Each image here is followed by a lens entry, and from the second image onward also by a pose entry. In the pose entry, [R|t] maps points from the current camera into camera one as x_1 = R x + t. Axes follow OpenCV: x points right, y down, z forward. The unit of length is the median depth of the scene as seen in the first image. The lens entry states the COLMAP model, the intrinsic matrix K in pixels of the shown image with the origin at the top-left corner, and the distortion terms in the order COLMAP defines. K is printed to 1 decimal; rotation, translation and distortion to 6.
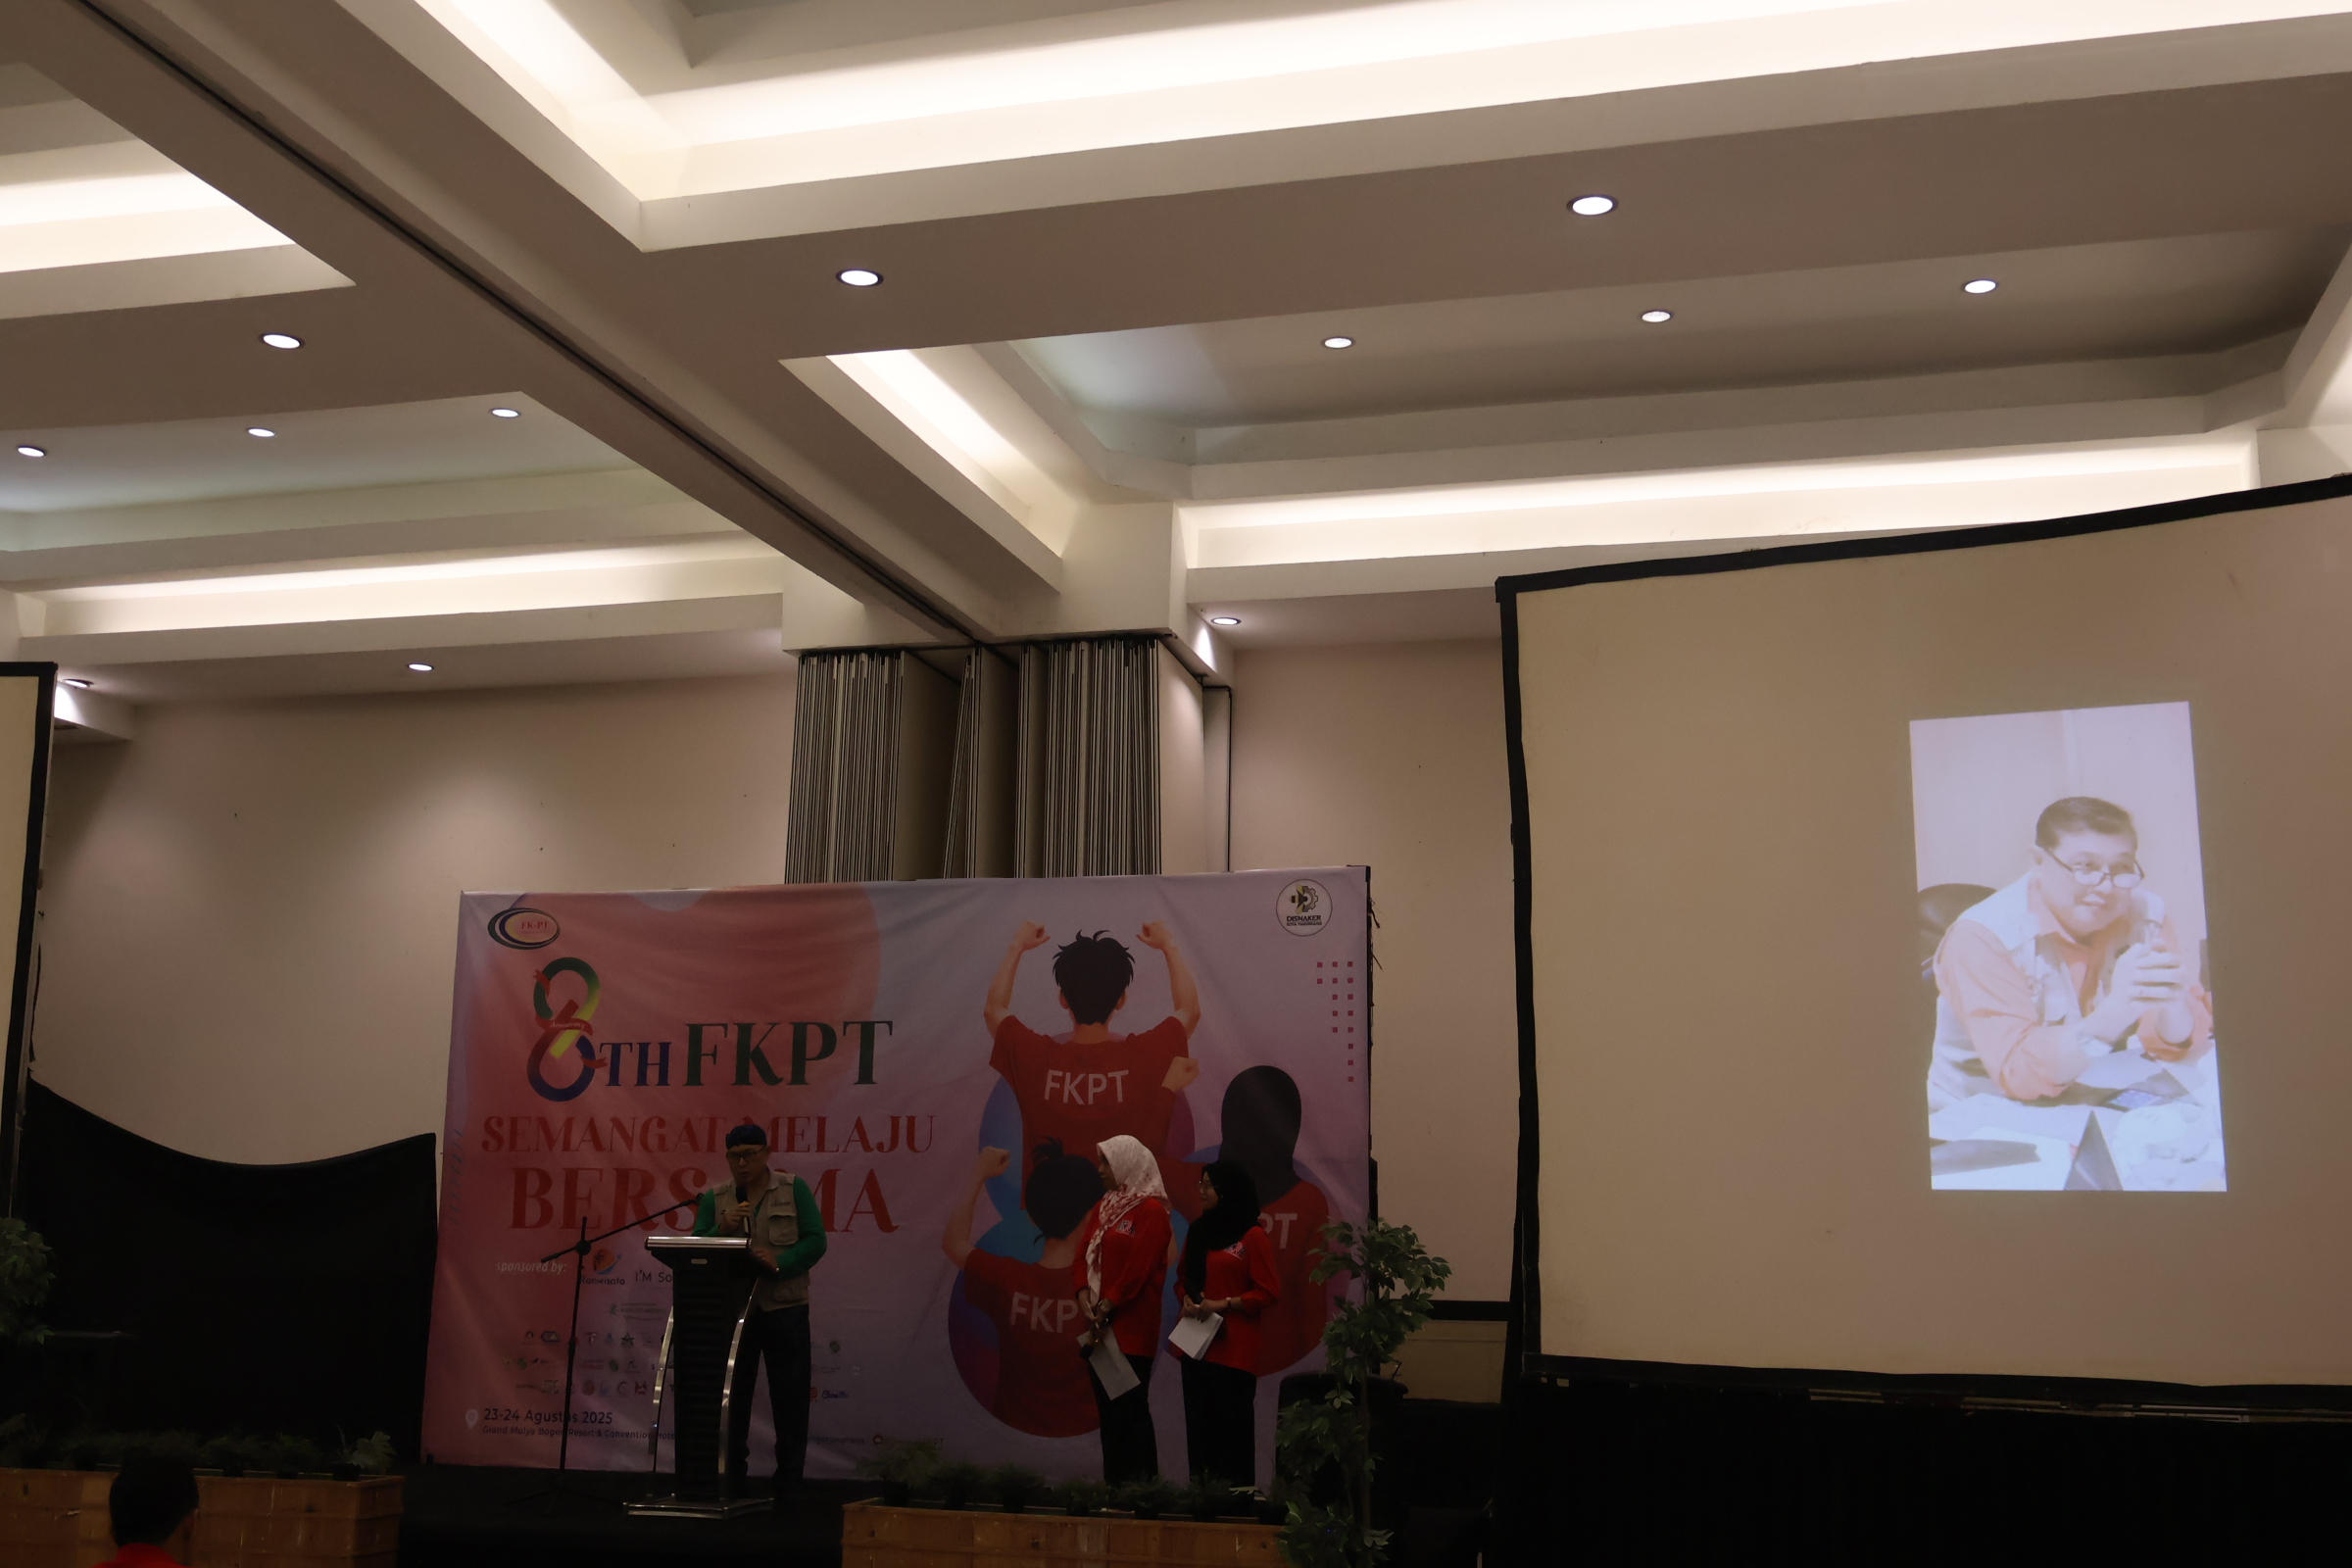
lens RADIAL K [[2436.5, 0, 1190.1], [0, 2436.5, 779.7], [0, 0, 1]] dist [-0.009224, 0.000000]
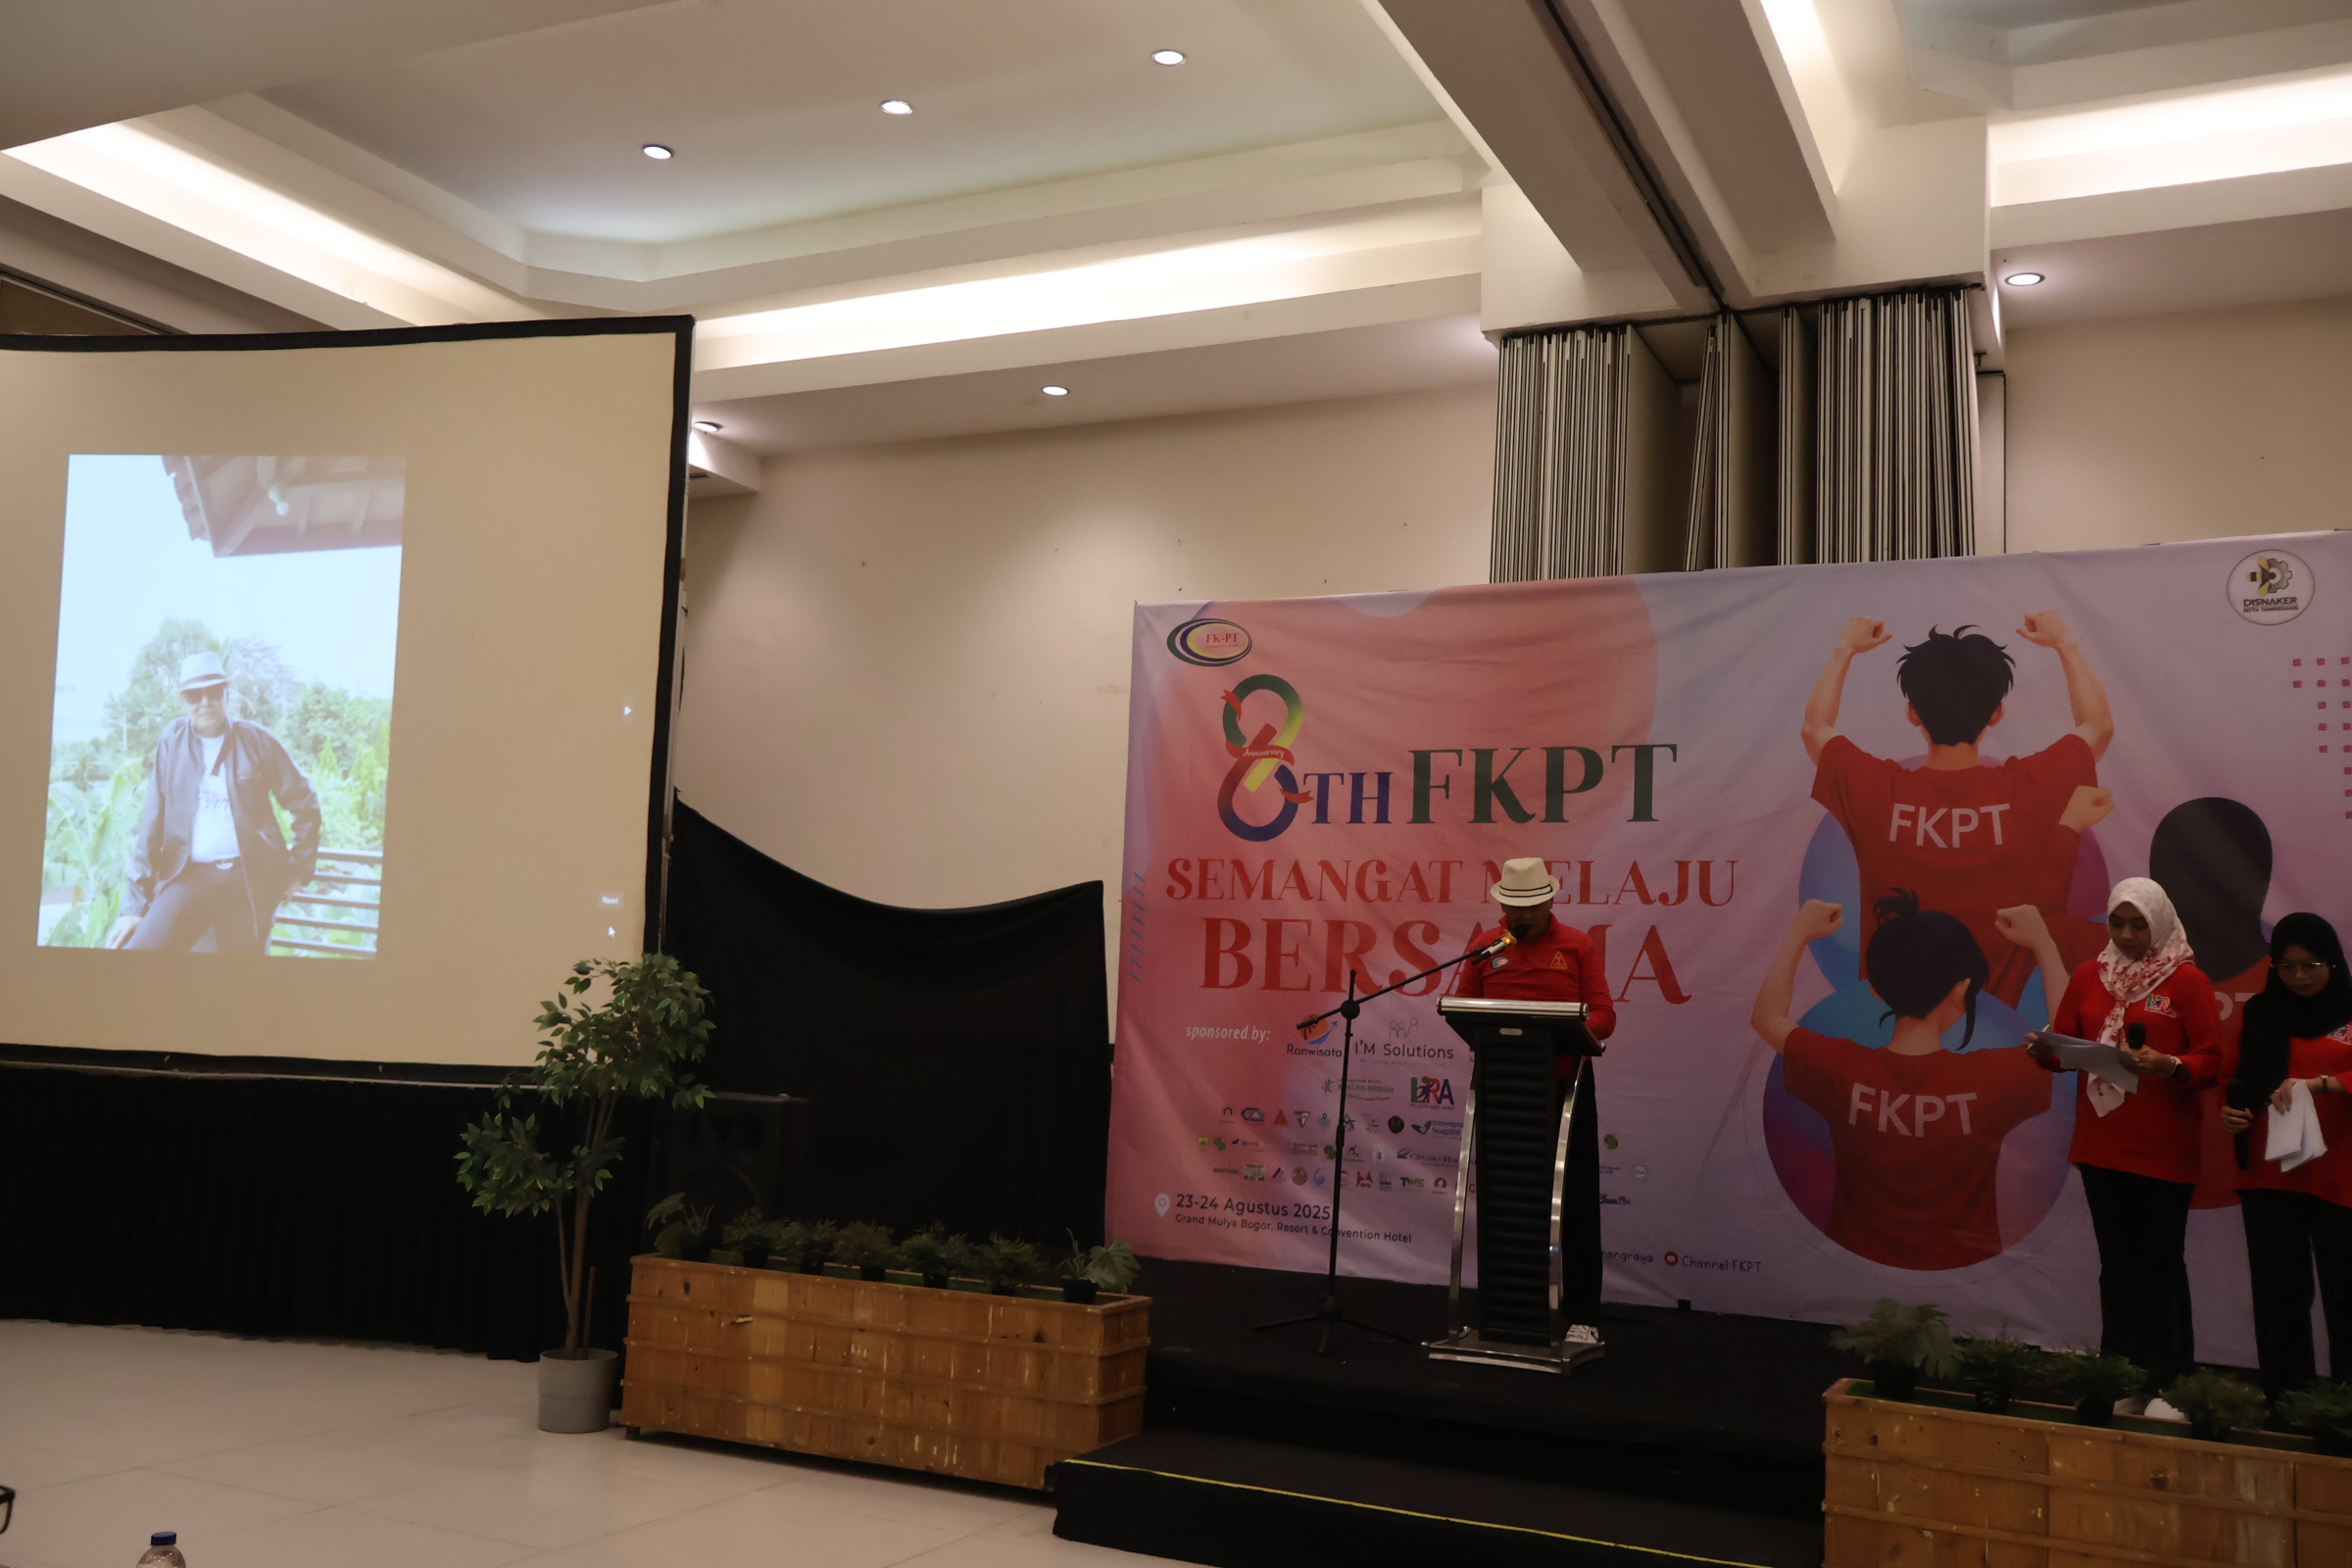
lens RADIAL K [[2022.1, 0, 1170.8], [0, 2022.1, 784.4], [0, 0, 1]] dist [0.002660, 0.002584]
pose [[0.980692, 0.007390, -0.195417, -0.155363], [0.006051, 0.997660, 0.068096, 0.065849], [0.195463, -0.067964, 0.978353, 0.312849]]
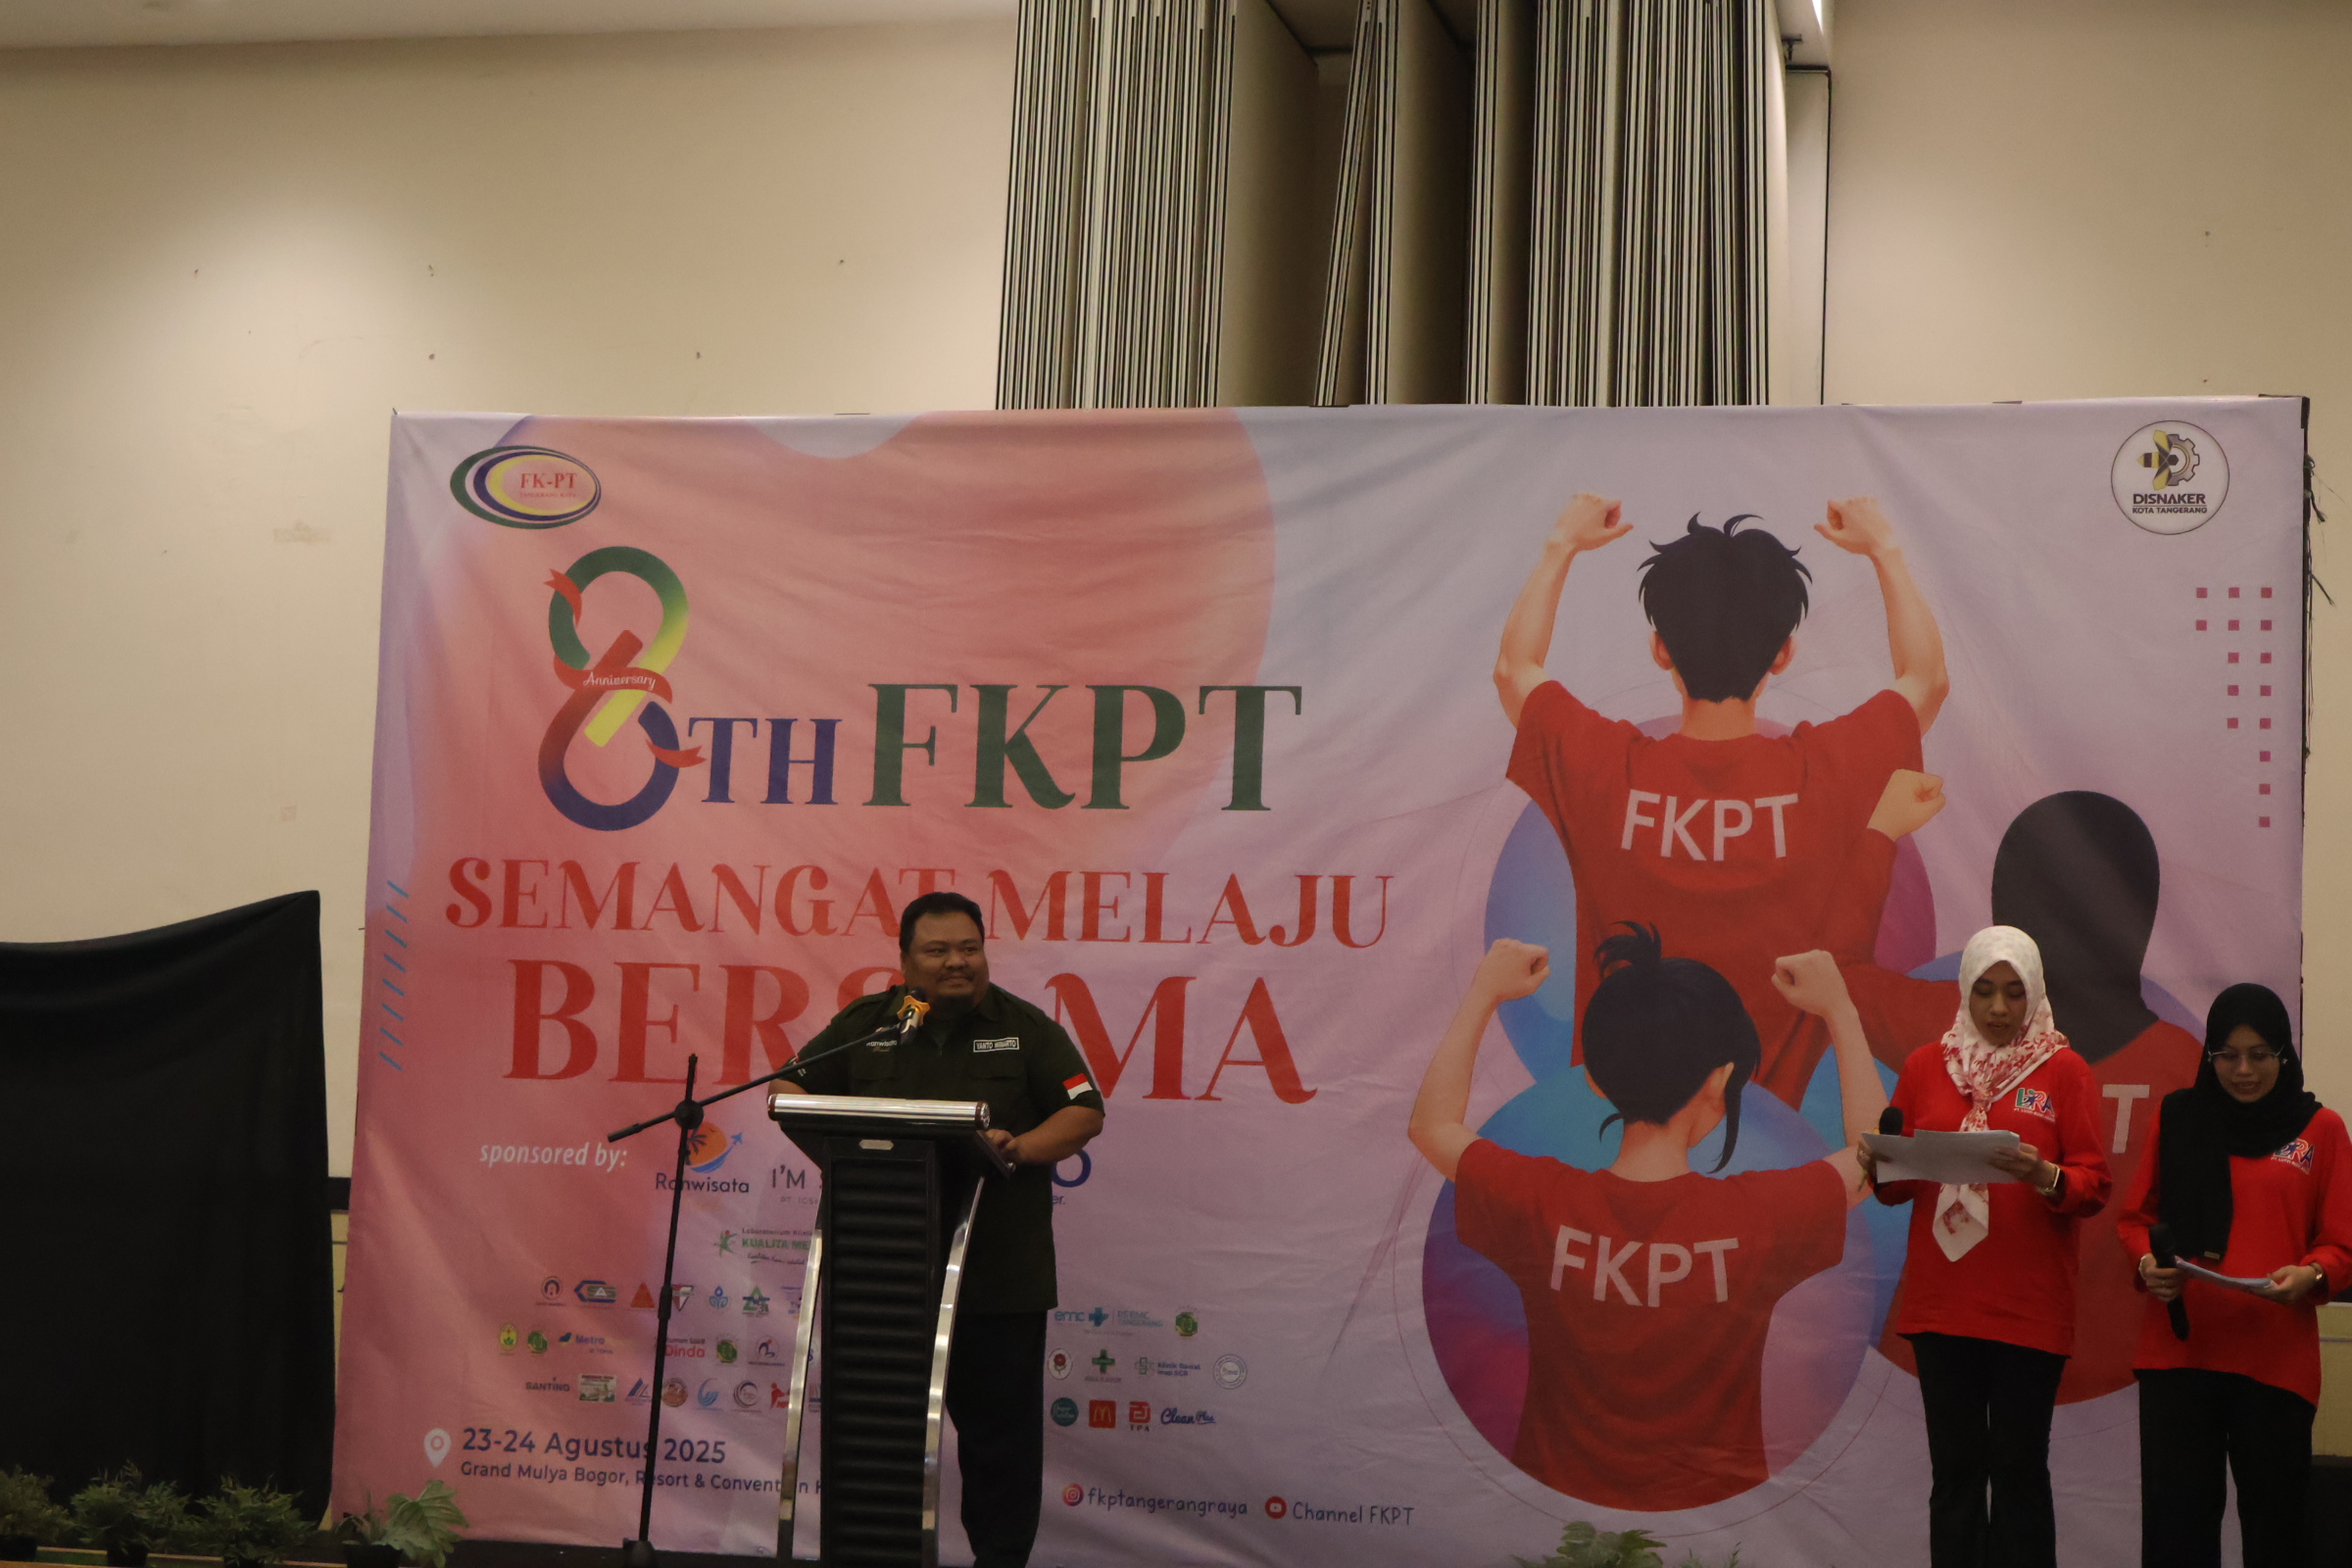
lens RADIAL K [[4138.2, 0, 1197.8], [0, 4138.2, 783.7], [0, 0, 1]] dist [0.006498, 0.000000]
pose [[0.999235, 0.026544, 0.028735, -0.167351], [-0.029268, 0.994661, 0.098962, 0.035496], [-0.025955, -0.099727, 0.994676, 0.153605]]
